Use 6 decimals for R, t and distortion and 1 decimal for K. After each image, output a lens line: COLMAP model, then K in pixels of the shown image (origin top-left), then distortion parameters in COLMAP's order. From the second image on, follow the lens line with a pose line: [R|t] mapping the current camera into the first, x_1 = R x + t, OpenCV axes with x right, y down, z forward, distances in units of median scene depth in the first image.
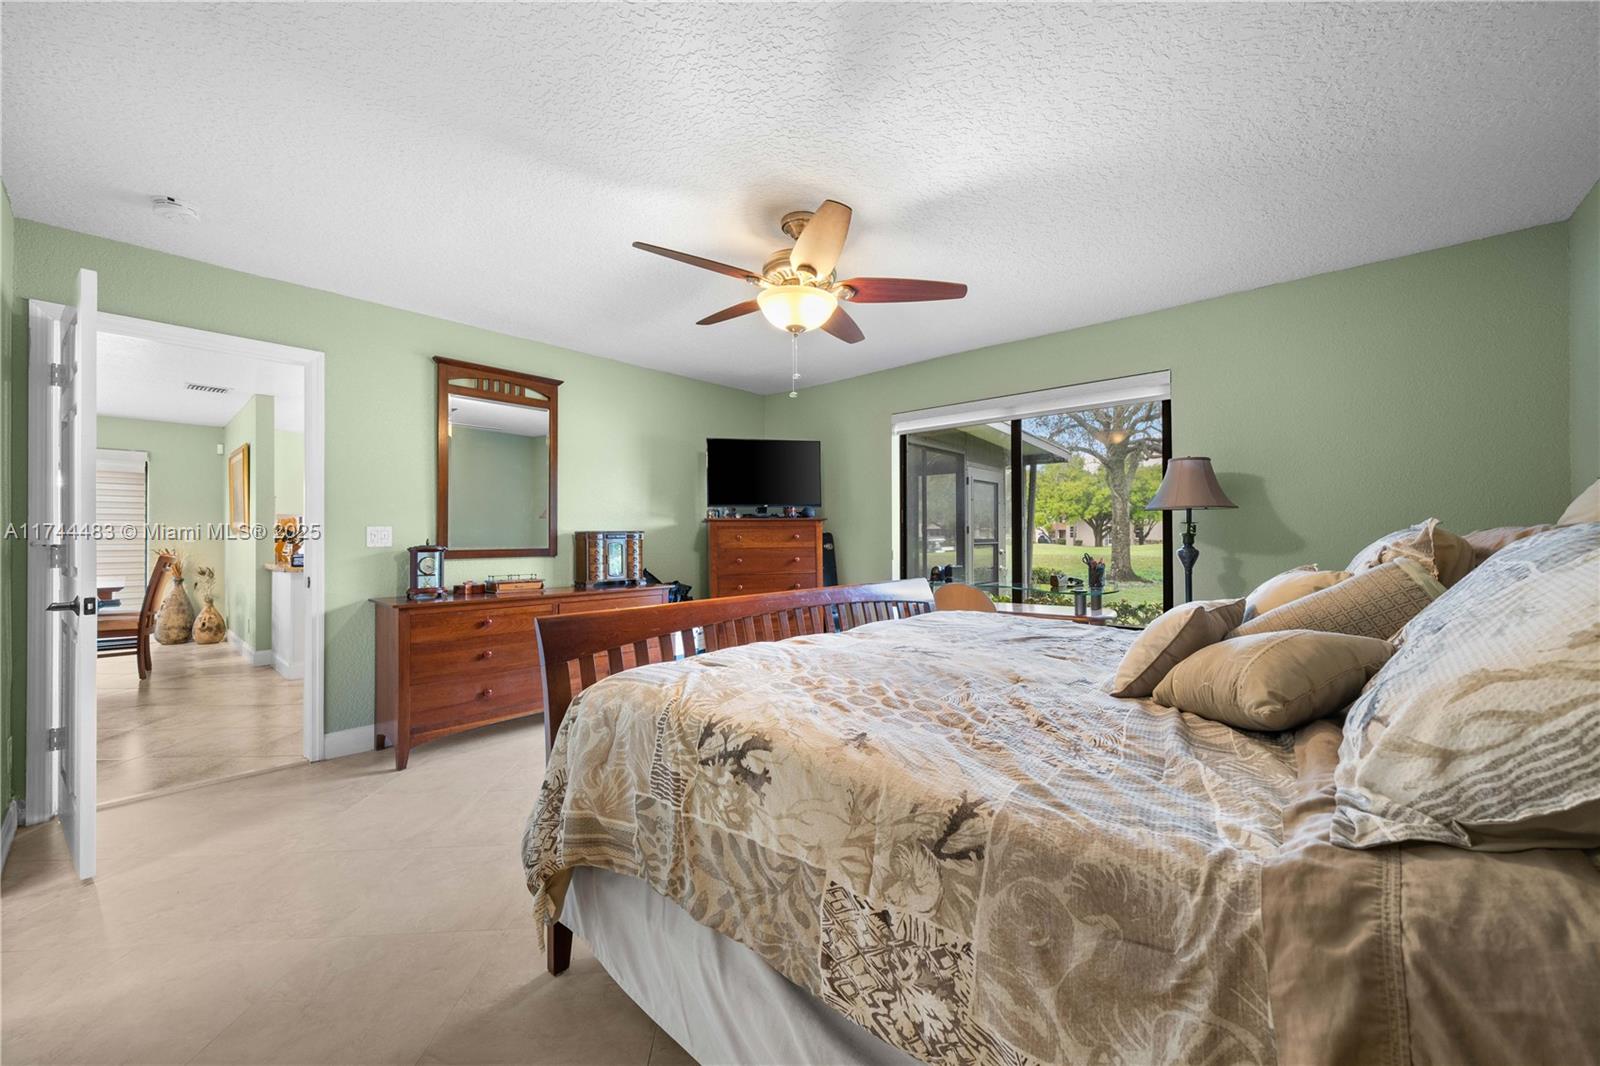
lens RADIAL K [[596.8, 0, 800.0], [0, 596.8, 533.0], [0, 0, 1]] dist [-0.000609, -0.000139]
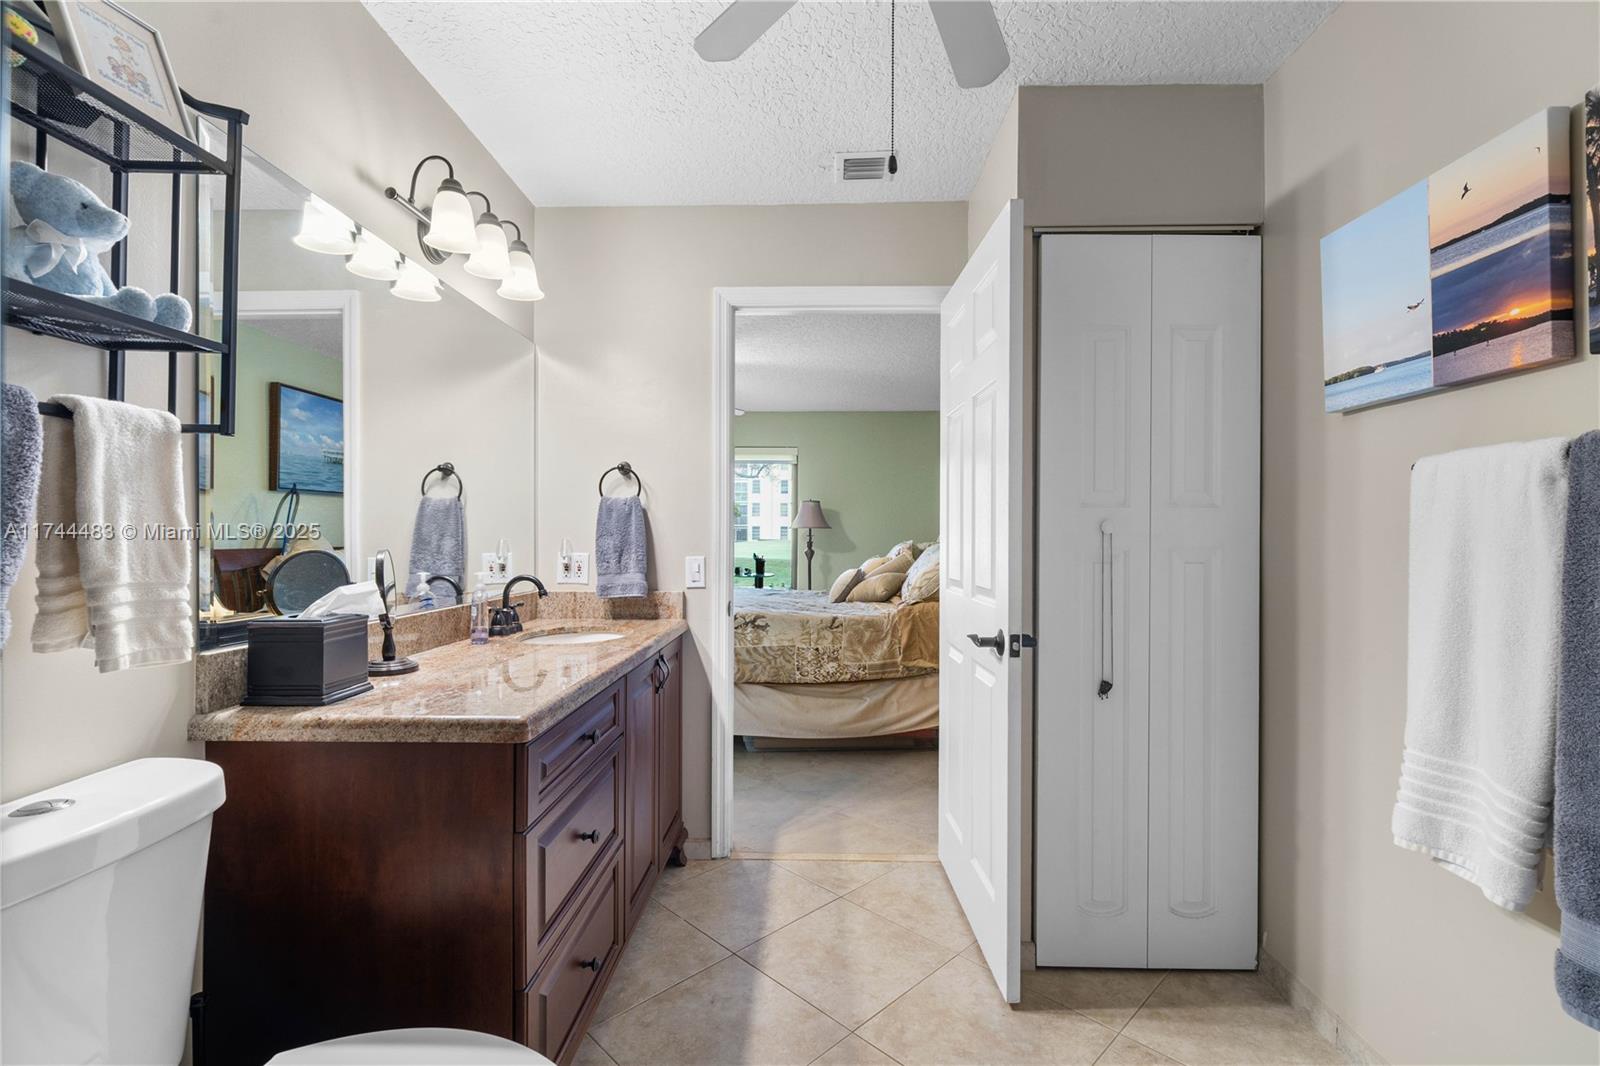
lens RADIAL K [[684.0, 0, 793.5], [0, 684.0, 547.9], [0, 0, 1]] dist [0.000903, 0.000604]
pose [[0.768768, -0.002500, 0.639523, -2.169443], [-0.010055, 0.999821, 0.015996, -0.041443], [-0.639449, -0.018728, 0.768606, -1.742701]]
